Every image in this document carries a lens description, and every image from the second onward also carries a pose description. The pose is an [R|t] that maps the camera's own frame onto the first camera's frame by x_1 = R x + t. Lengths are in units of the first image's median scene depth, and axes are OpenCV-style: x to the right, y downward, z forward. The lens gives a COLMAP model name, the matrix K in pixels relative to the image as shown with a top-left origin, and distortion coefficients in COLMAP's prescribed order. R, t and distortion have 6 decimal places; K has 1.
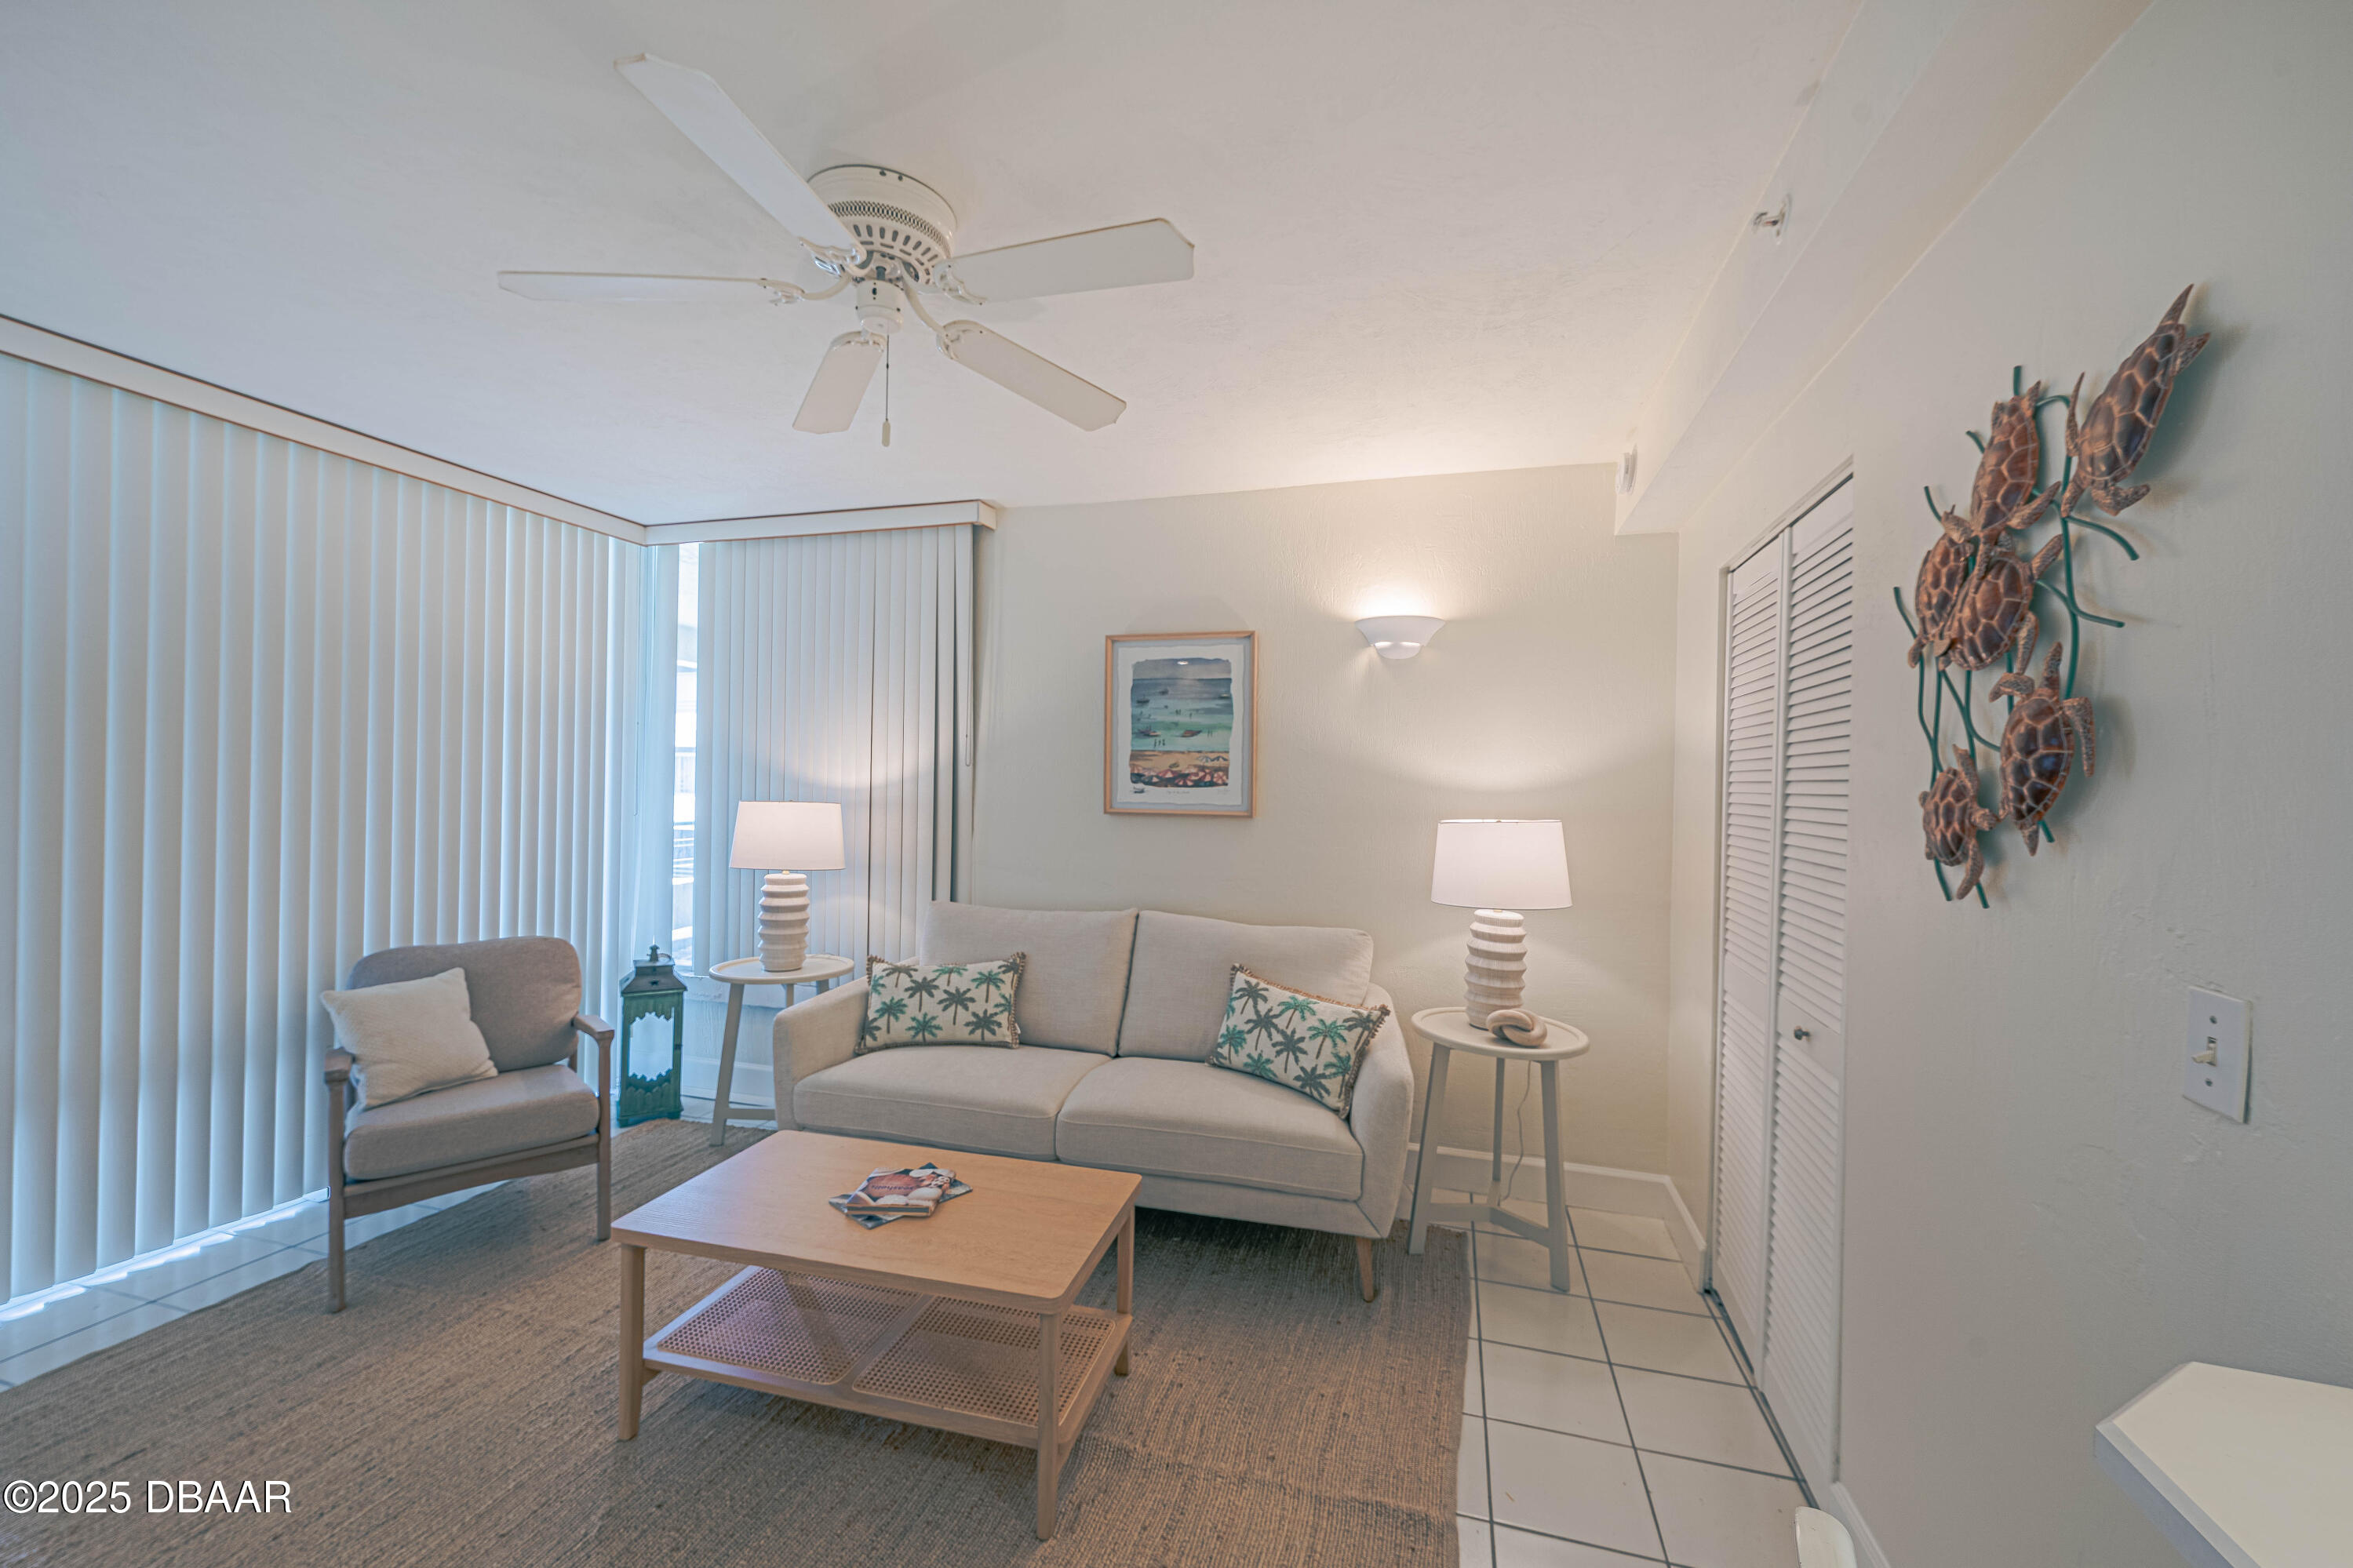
lens RADIAL K [[925.1, 0, 1176.5], [0, 925.1, 784.0], [0, 0, 1]] dist [-0.000908, -0.000044]
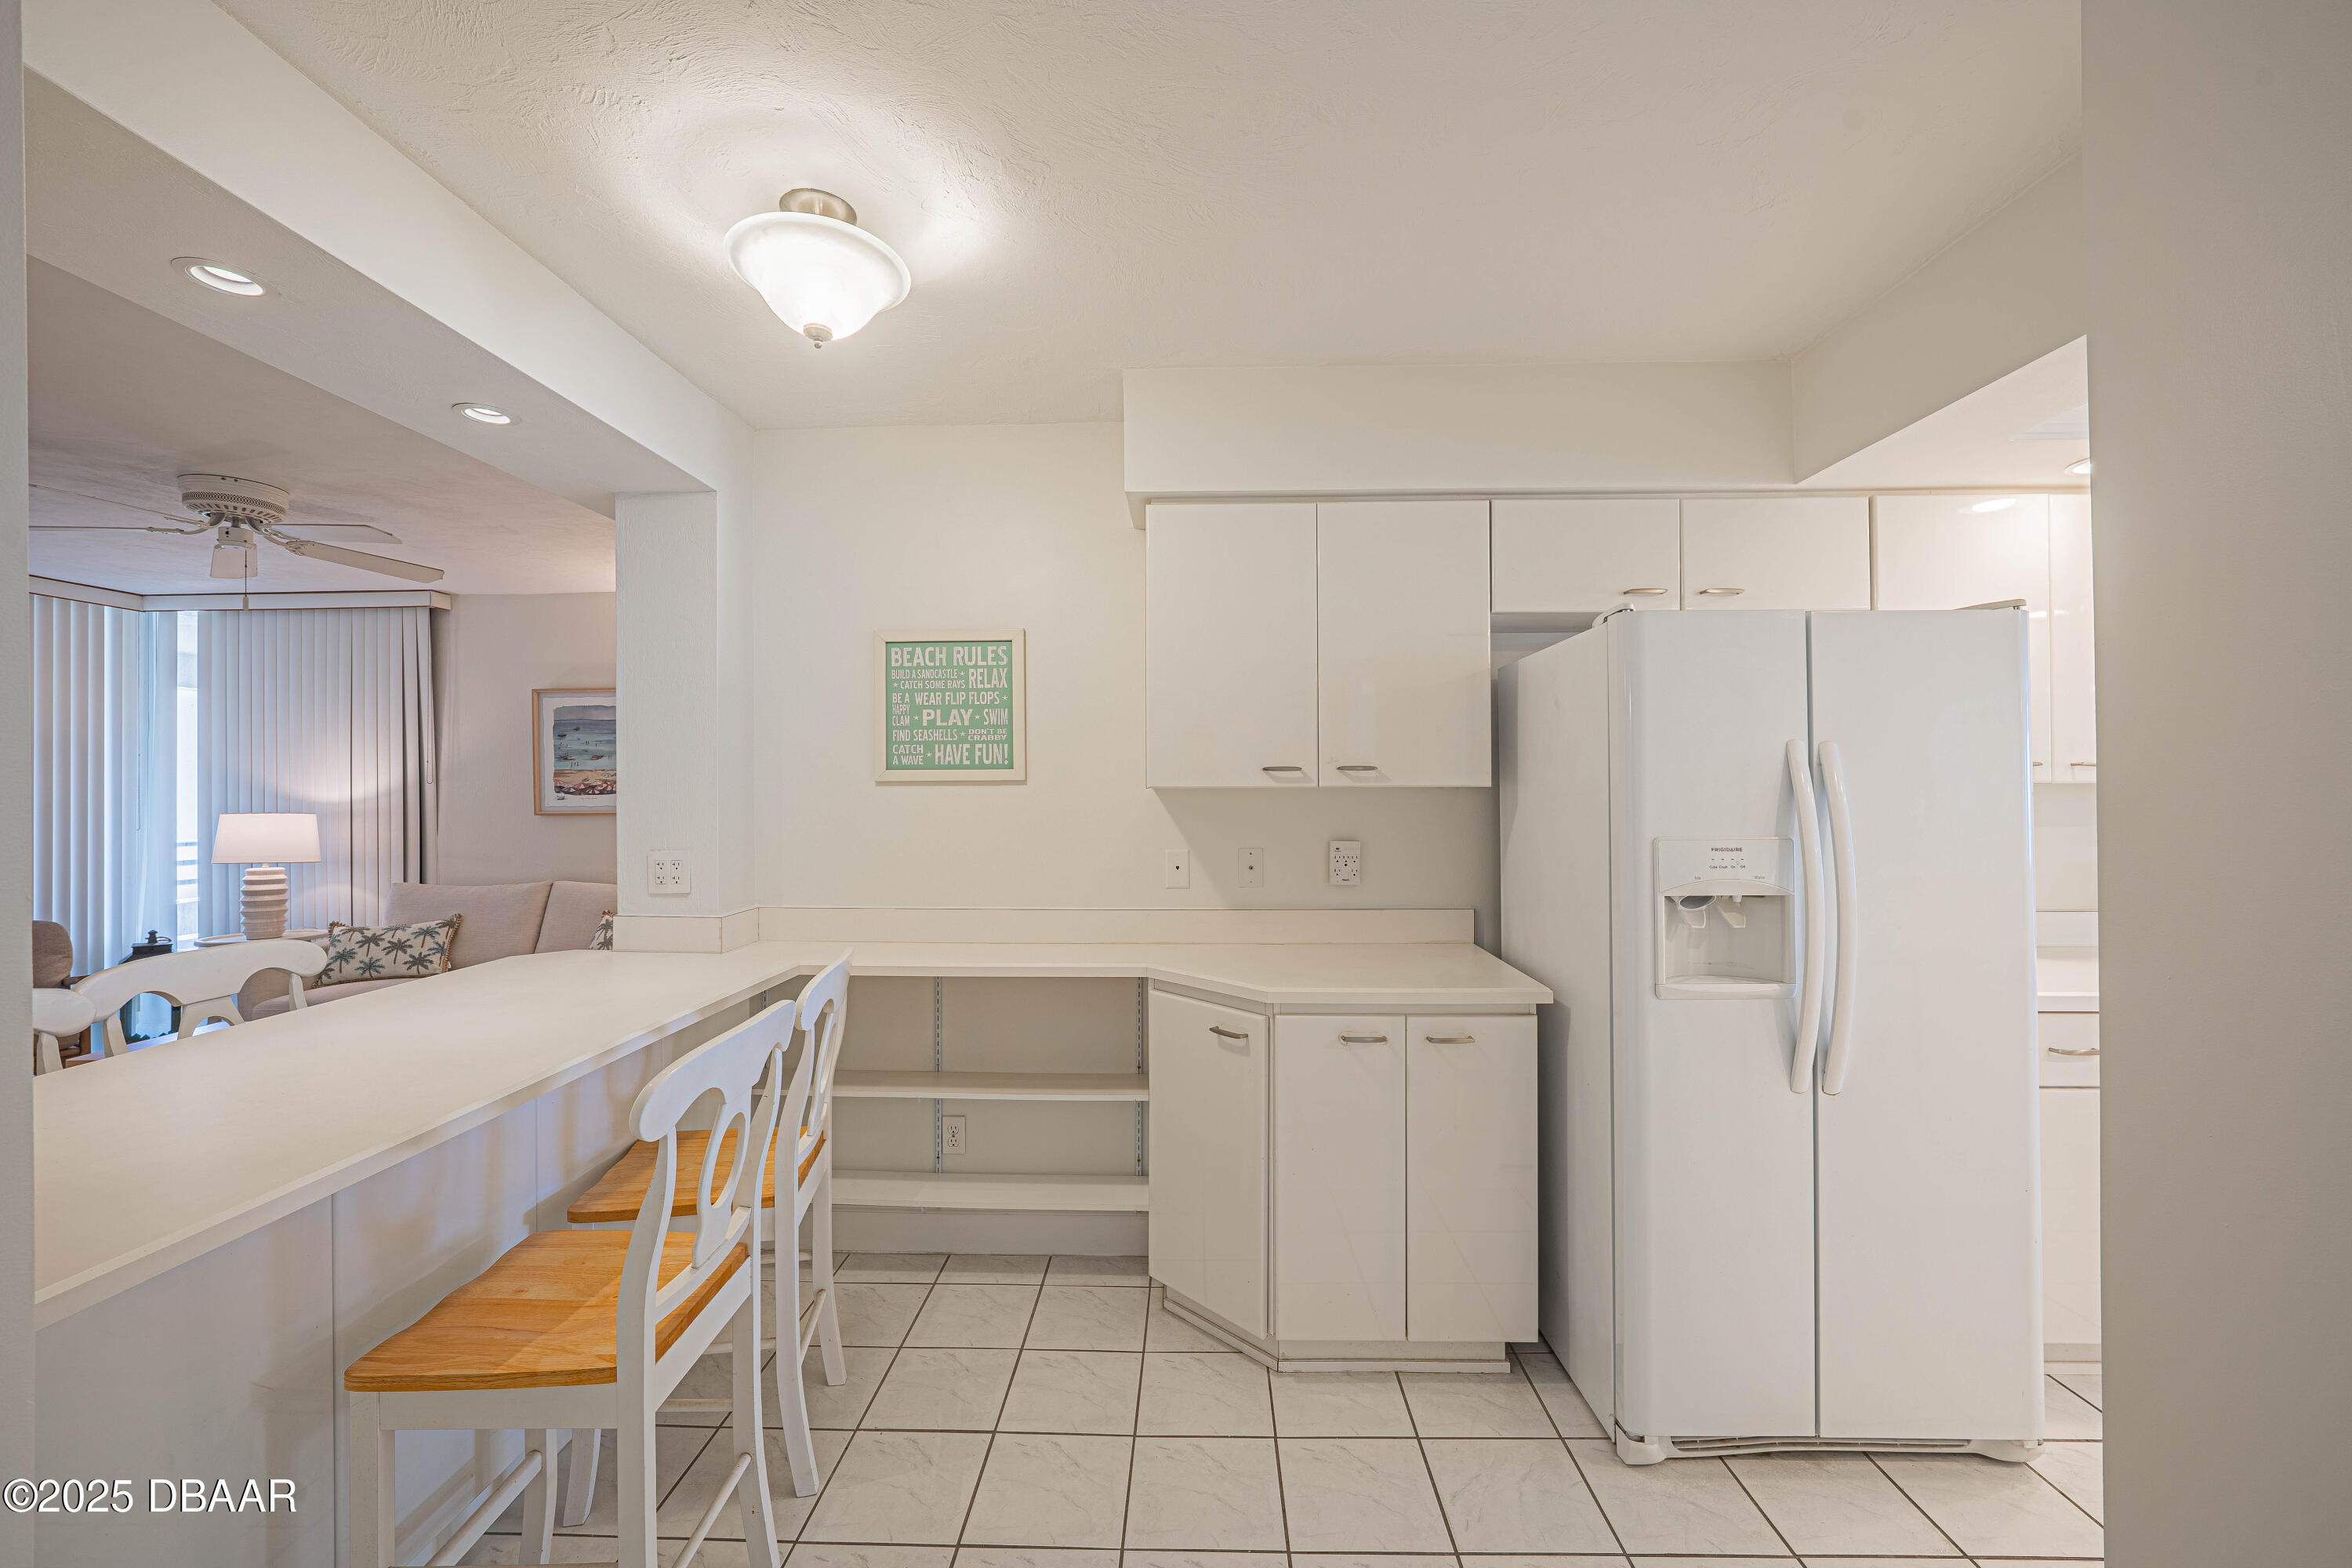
lens RADIAL K [[948.6, 0, 1156.1], [0, 948.6, 776.9], [0, 0, 1]] dist [-0.000302, 0.000343]
pose [[0.971423, -0.021735, 0.236356, 0.513862], [0.024765, 0.999645, -0.009857, 0.011944], [-0.236058, 0.015429, 0.971617, -0.649456]]
